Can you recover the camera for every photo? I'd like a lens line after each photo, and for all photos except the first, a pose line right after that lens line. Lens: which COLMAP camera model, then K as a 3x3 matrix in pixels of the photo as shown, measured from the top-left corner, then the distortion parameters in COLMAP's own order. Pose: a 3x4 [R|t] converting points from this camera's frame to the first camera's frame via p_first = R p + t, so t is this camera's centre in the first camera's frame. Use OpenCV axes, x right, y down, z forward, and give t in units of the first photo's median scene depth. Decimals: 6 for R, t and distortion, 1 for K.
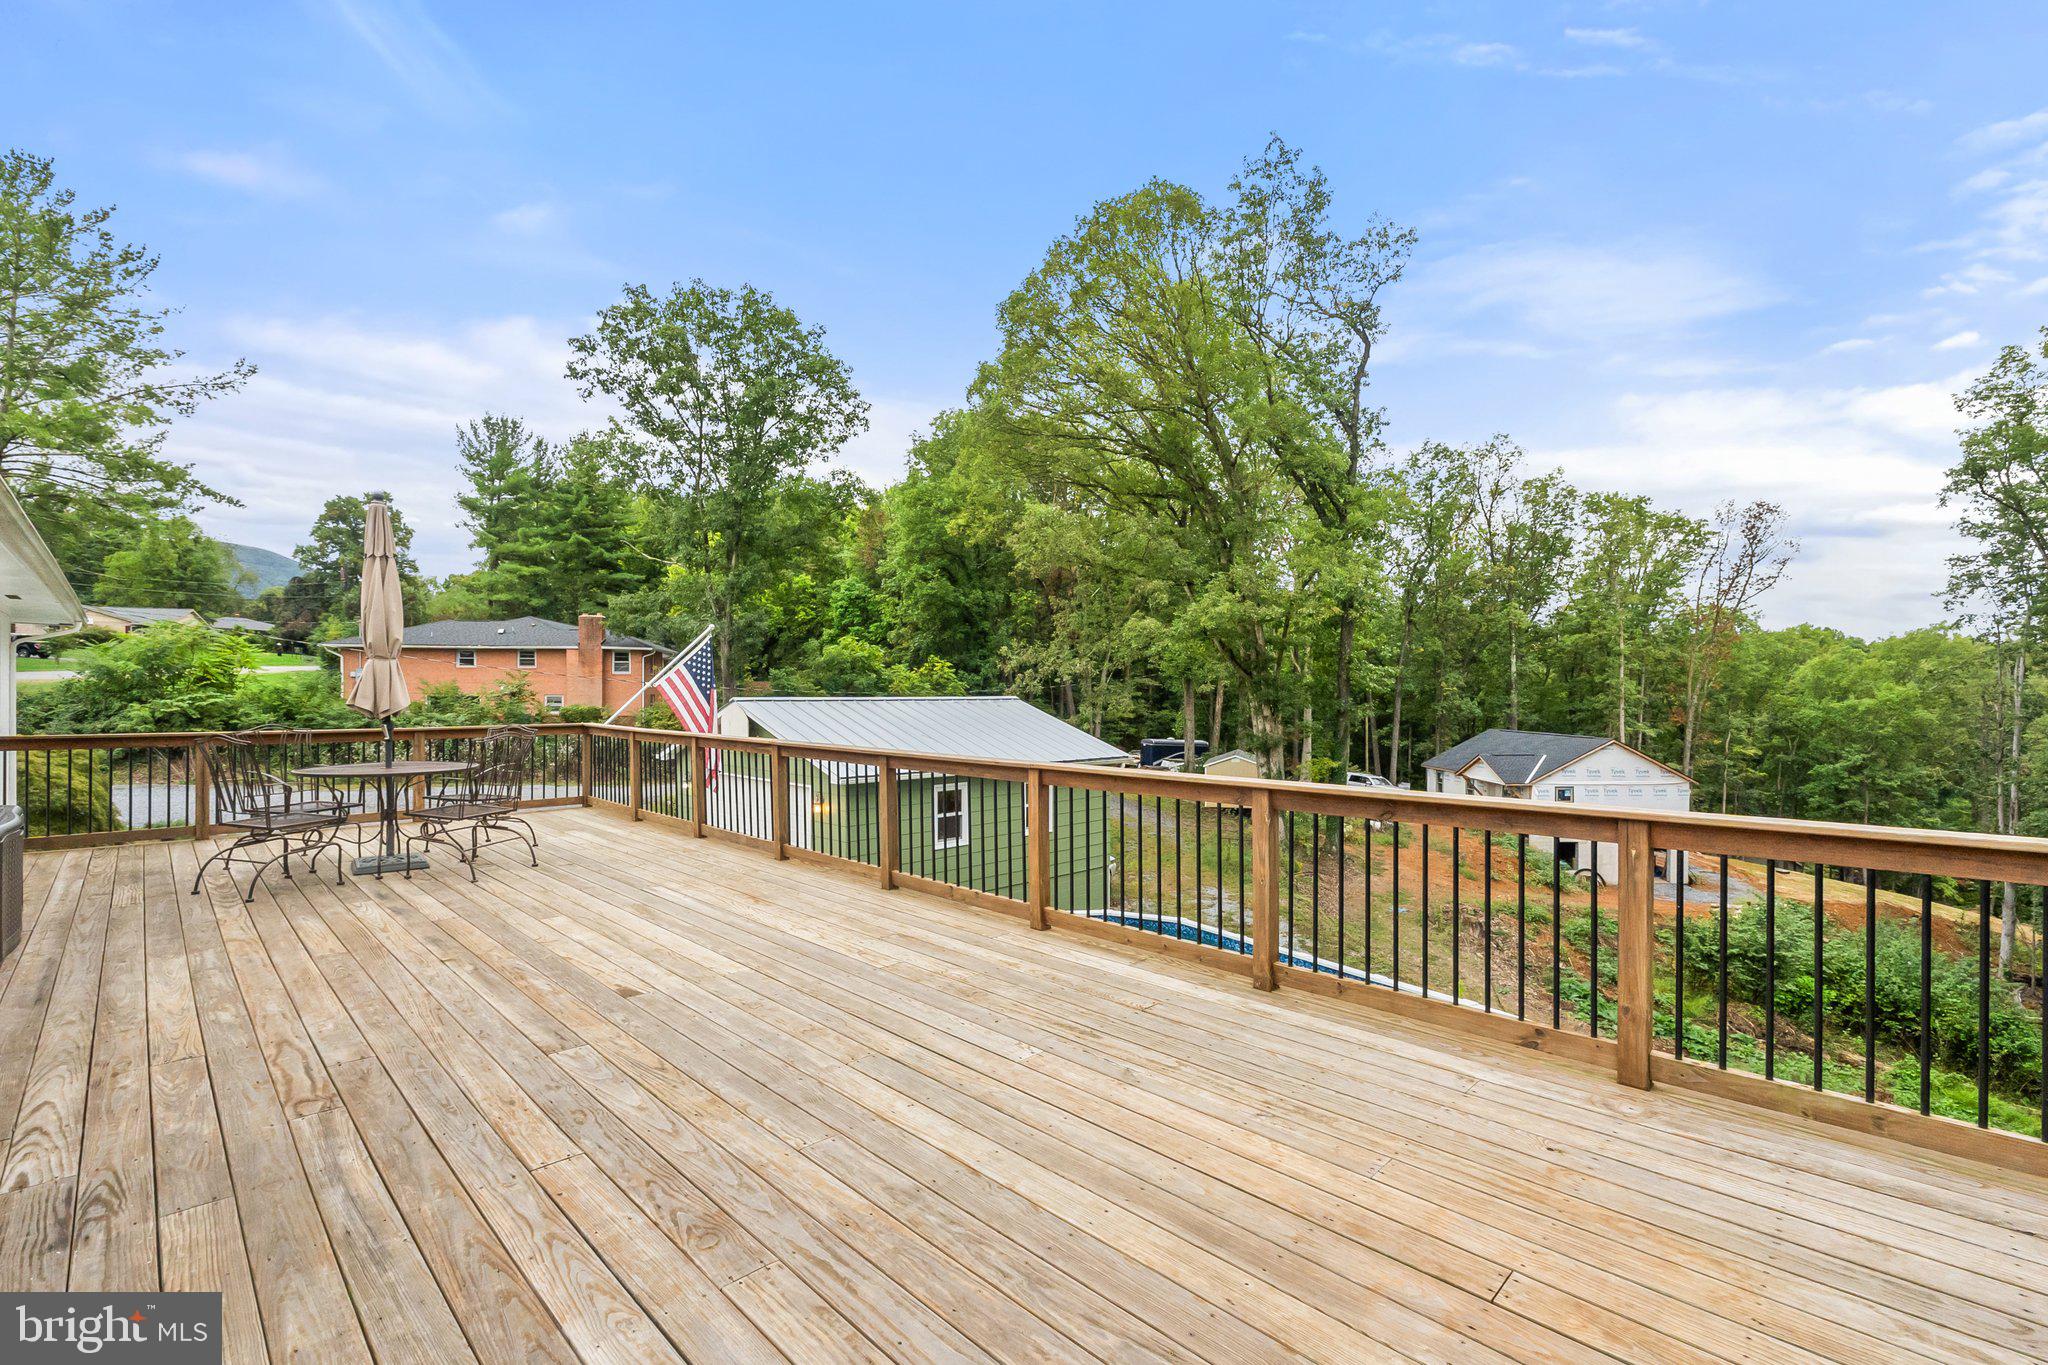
lens RADIAL K [[896.3, 0, 1031.1], [0, 896.3, 695.0], [0, 0, 1]] dist [-0.006808, 0.000585]
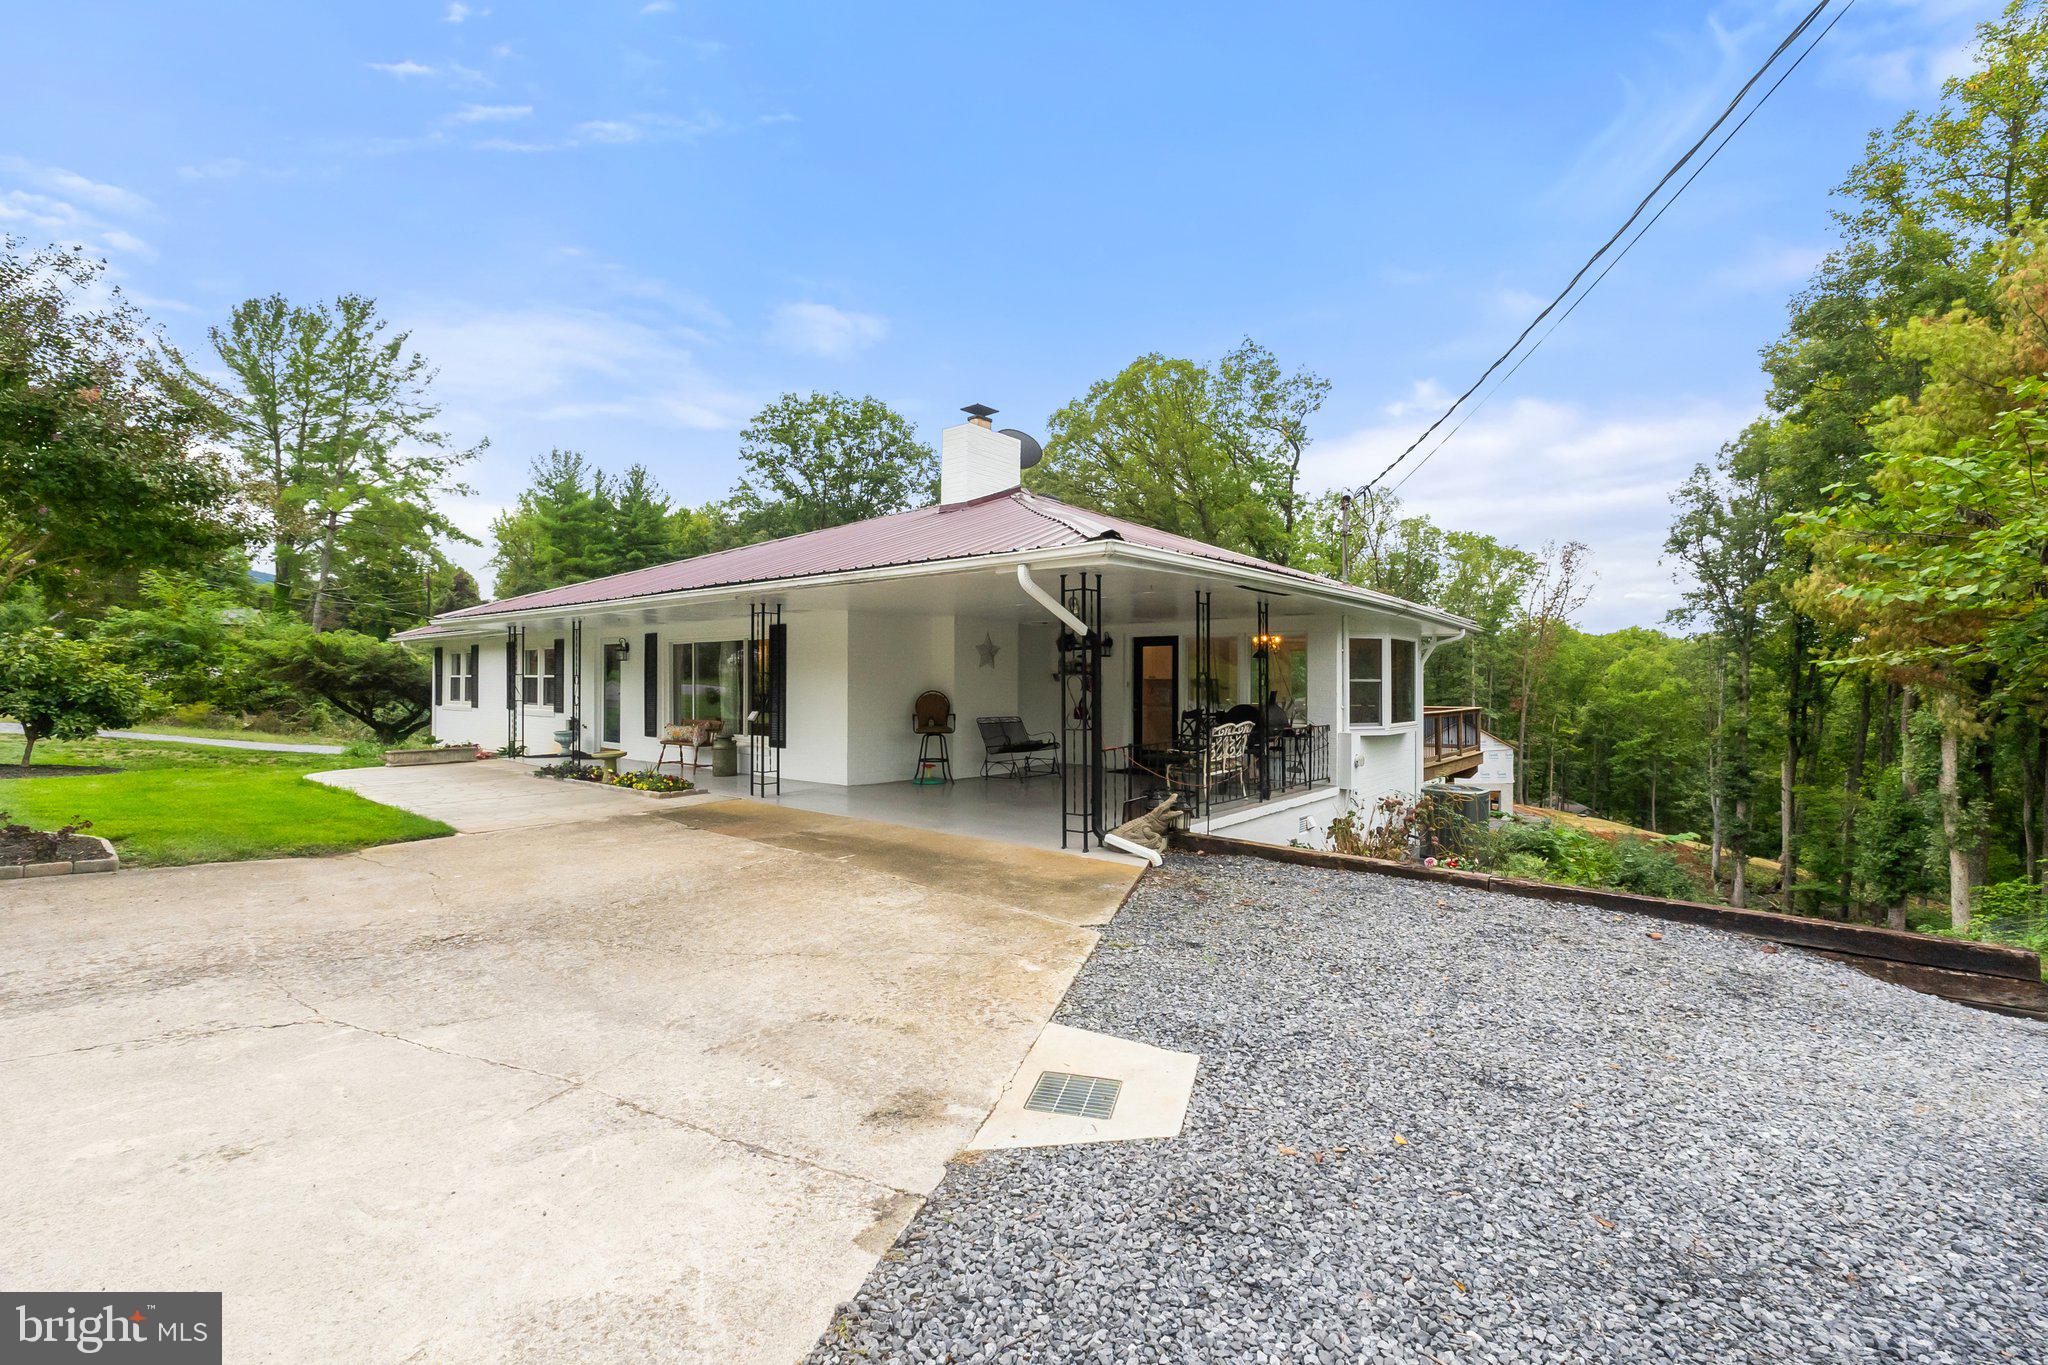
lens RADIAL K [[863.2, 0, 1023.2], [0, 863.2, 674.1], [0, 0, 1]] dist [-0.008193, -0.000283]
pose [[0.996234, 0.002215, 0.086681, -0.181156], [-0.000932, 0.999889, -0.014841, -0.000951], [-0.086704, 0.014705, 0.996126, -0.341264]]
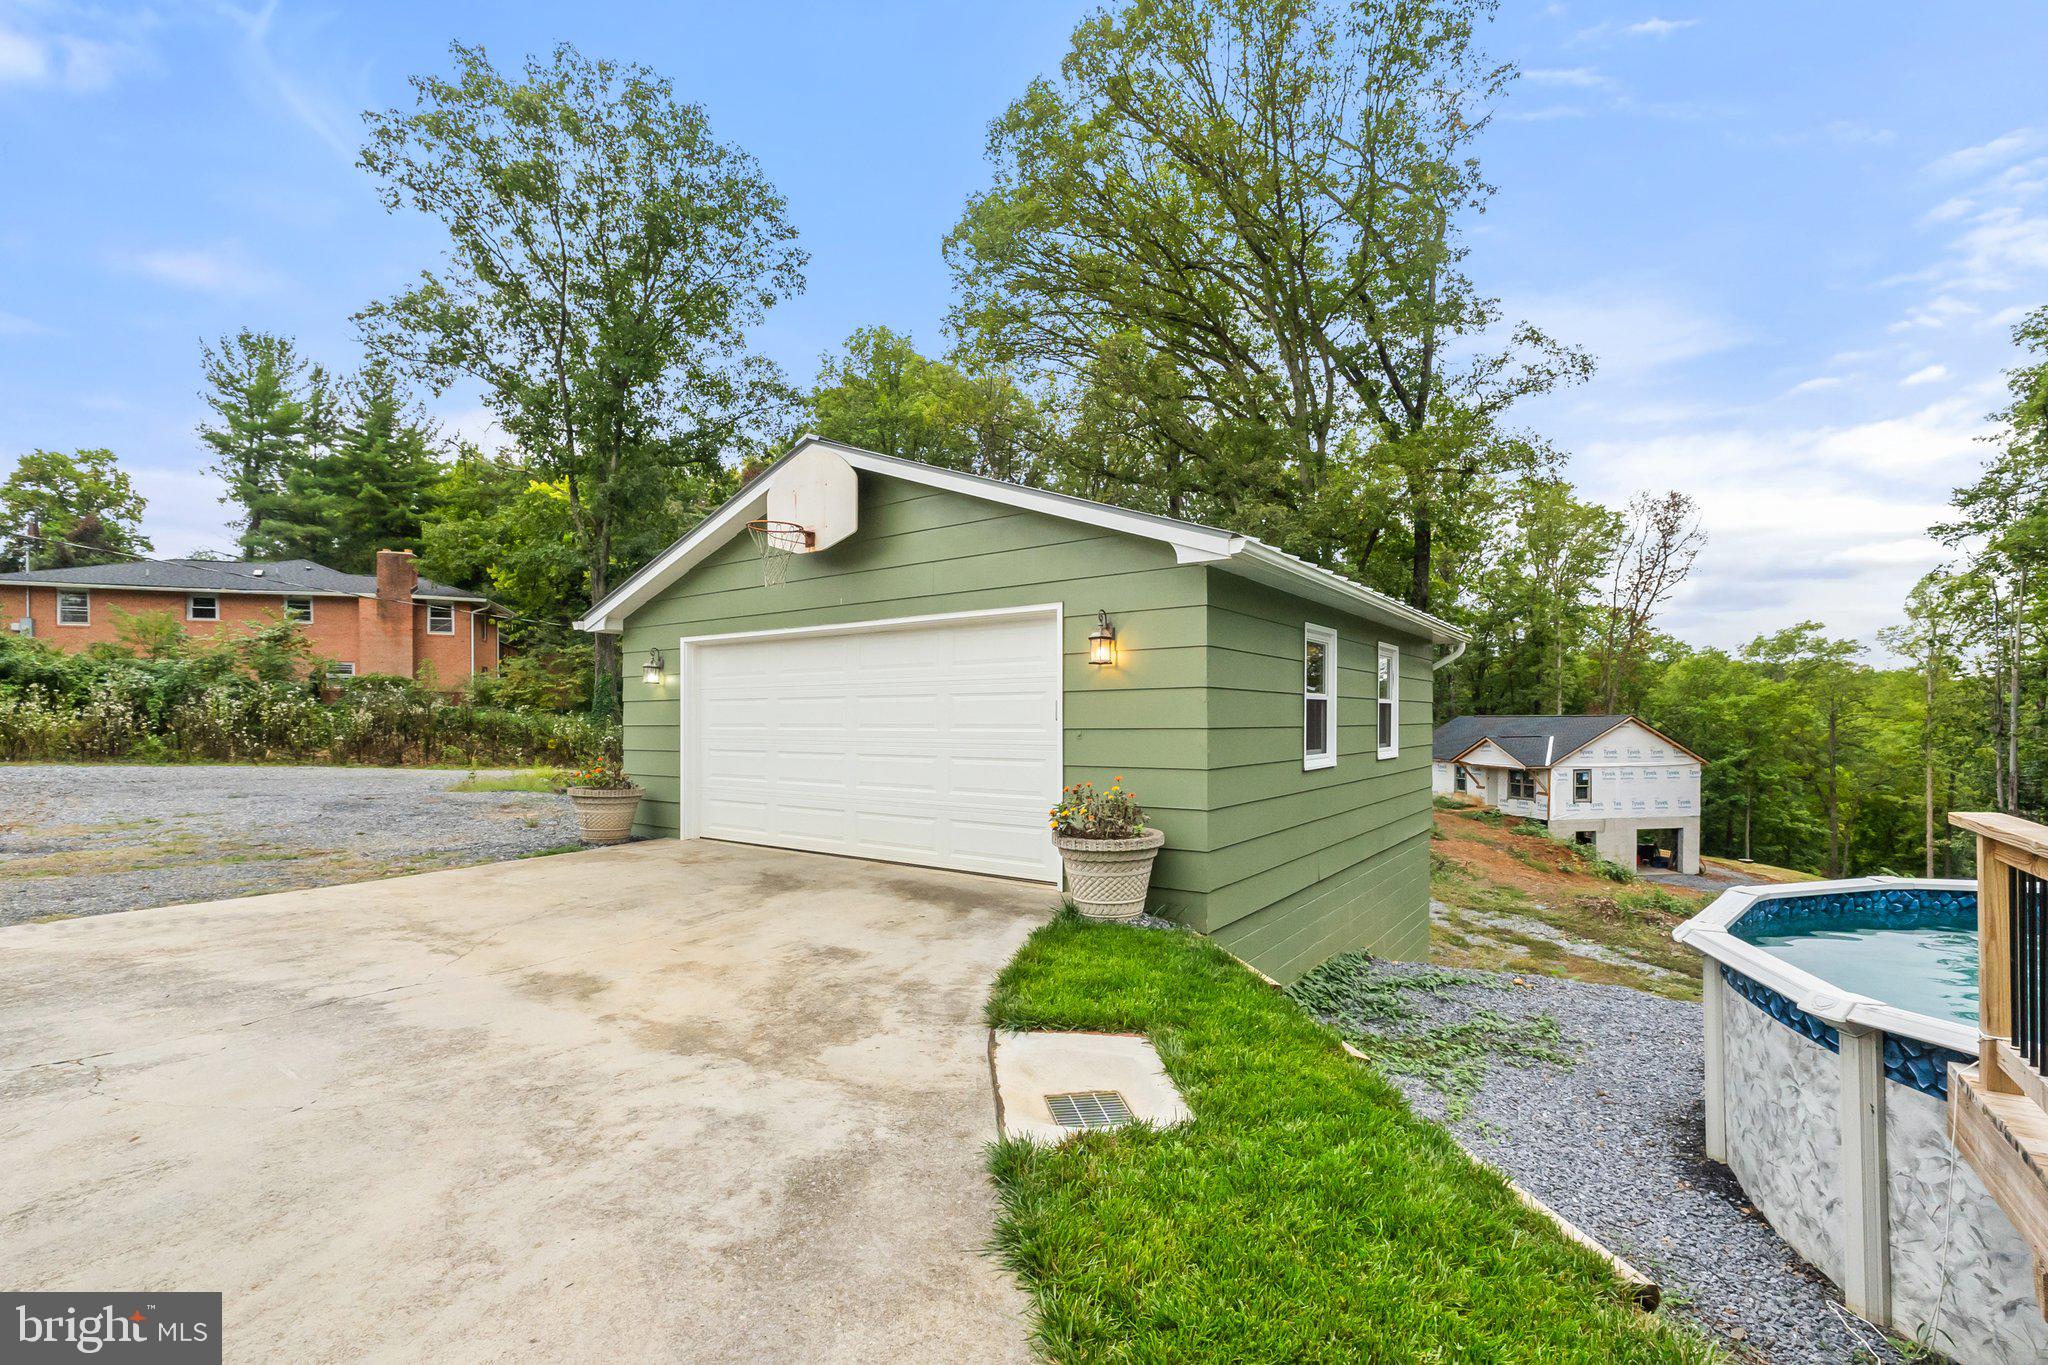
lens RADIAL K [[902.5, 0, 1016.4], [0, 902.5, 724.4], [0, 0, 1]] dist [-0.008478, 0.000355]
pose [[0.987828, -0.005236, 0.155461, -0.127790], [0.004751, 0.999983, 0.003490, 0.059540], [-0.155476, -0.002709, 0.987836, 0.237173]]
